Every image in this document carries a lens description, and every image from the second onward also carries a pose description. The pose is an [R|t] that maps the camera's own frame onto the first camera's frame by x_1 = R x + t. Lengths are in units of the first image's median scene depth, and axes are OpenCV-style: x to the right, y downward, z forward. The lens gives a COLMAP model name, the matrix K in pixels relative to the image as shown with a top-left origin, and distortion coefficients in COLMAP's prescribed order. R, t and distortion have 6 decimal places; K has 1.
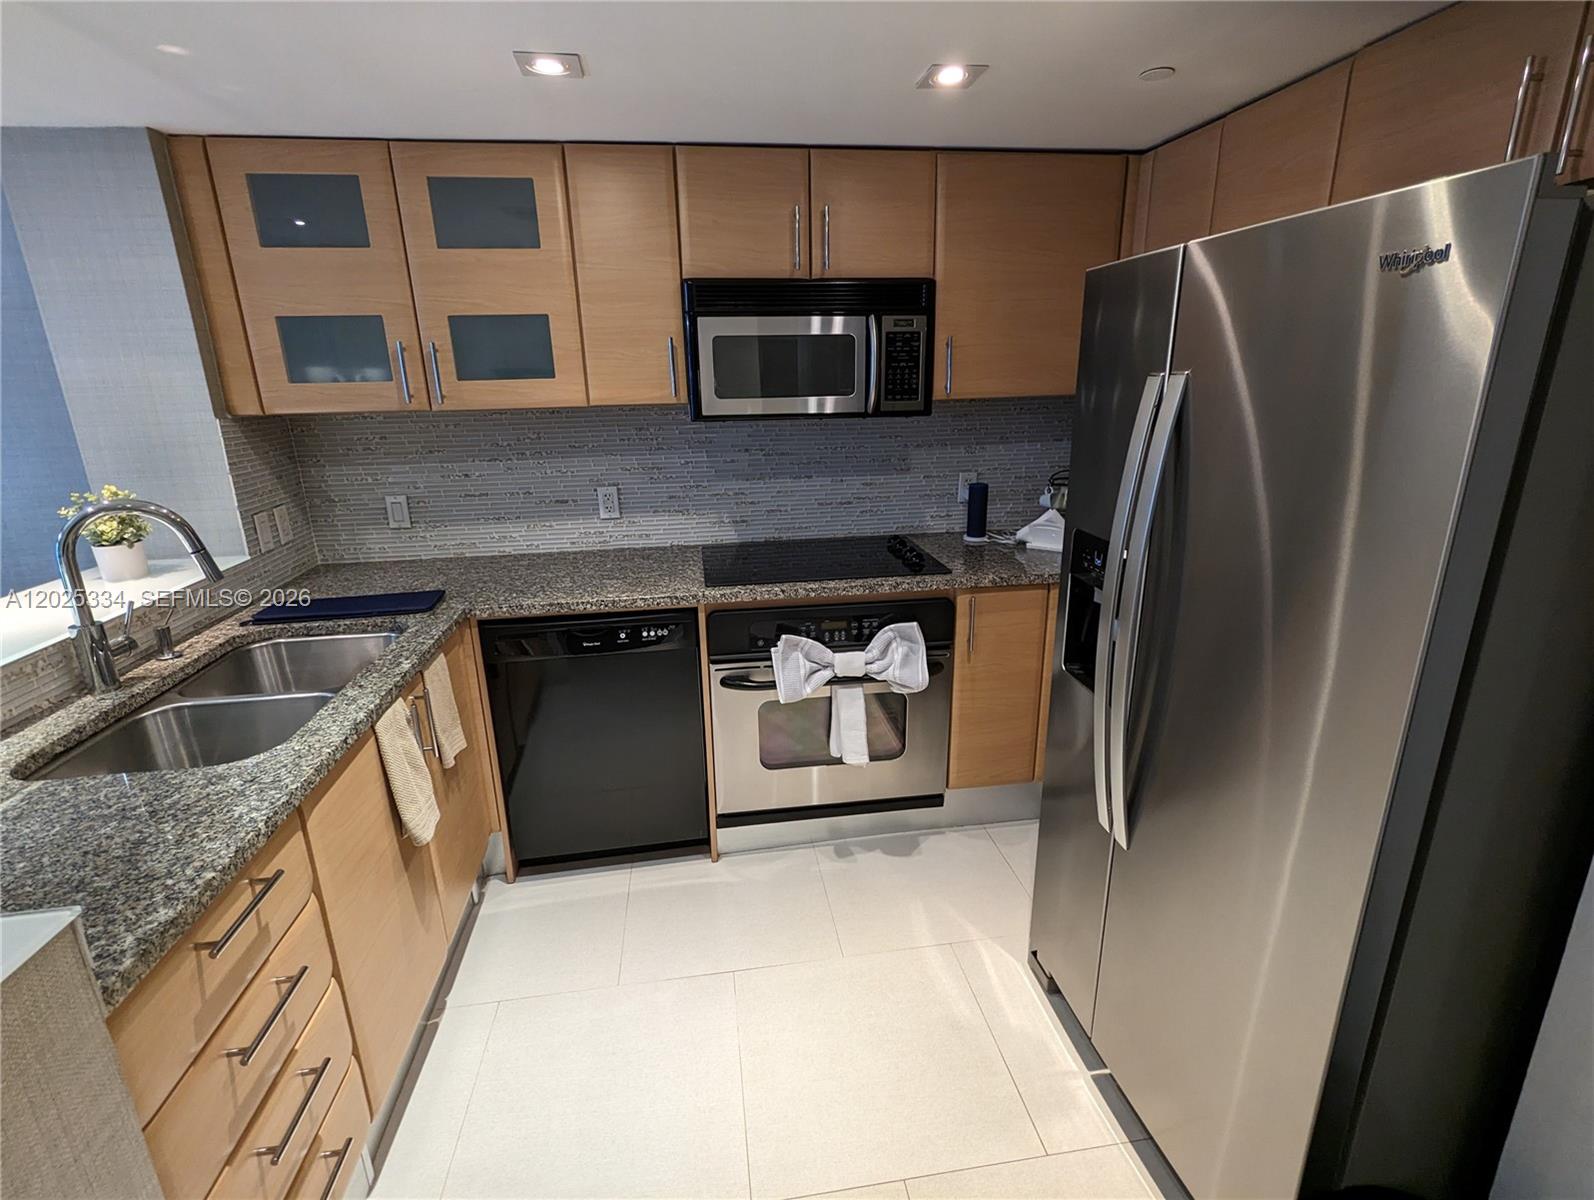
lens RADIAL K [[753.0, 0, 790.4], [0, 753.0, 601.3], [0, 0, 1]] dist [-0.019606, 0.003641]
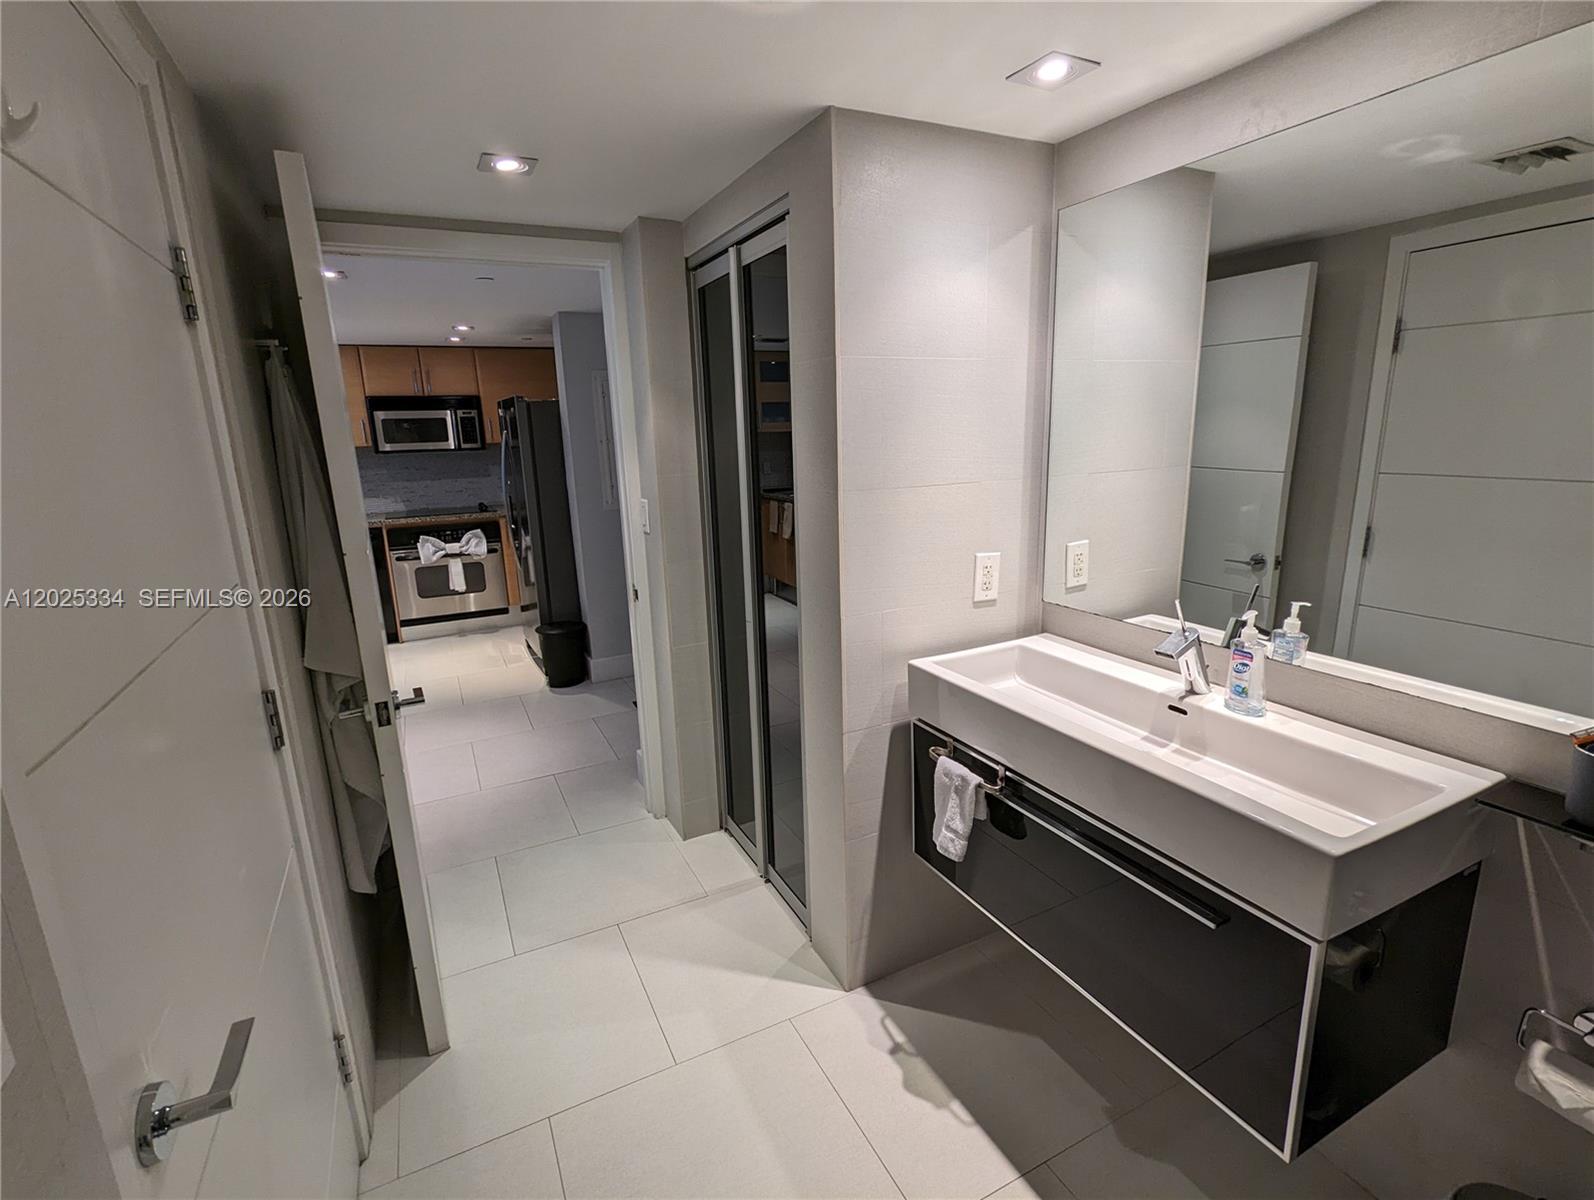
lens RADIAL K [[753.0, 0, 810.4], [0, 753.0, 602.4], [0, 0, 1]] dist [-0.019606, 0.003641]
pose [[0.944770, -0.082087, 0.317288, 0.390217], [0.108137, 0.991985, -0.065354, 0.545697], [-0.309380, 0.096055, 0.946075, -1.664849]]
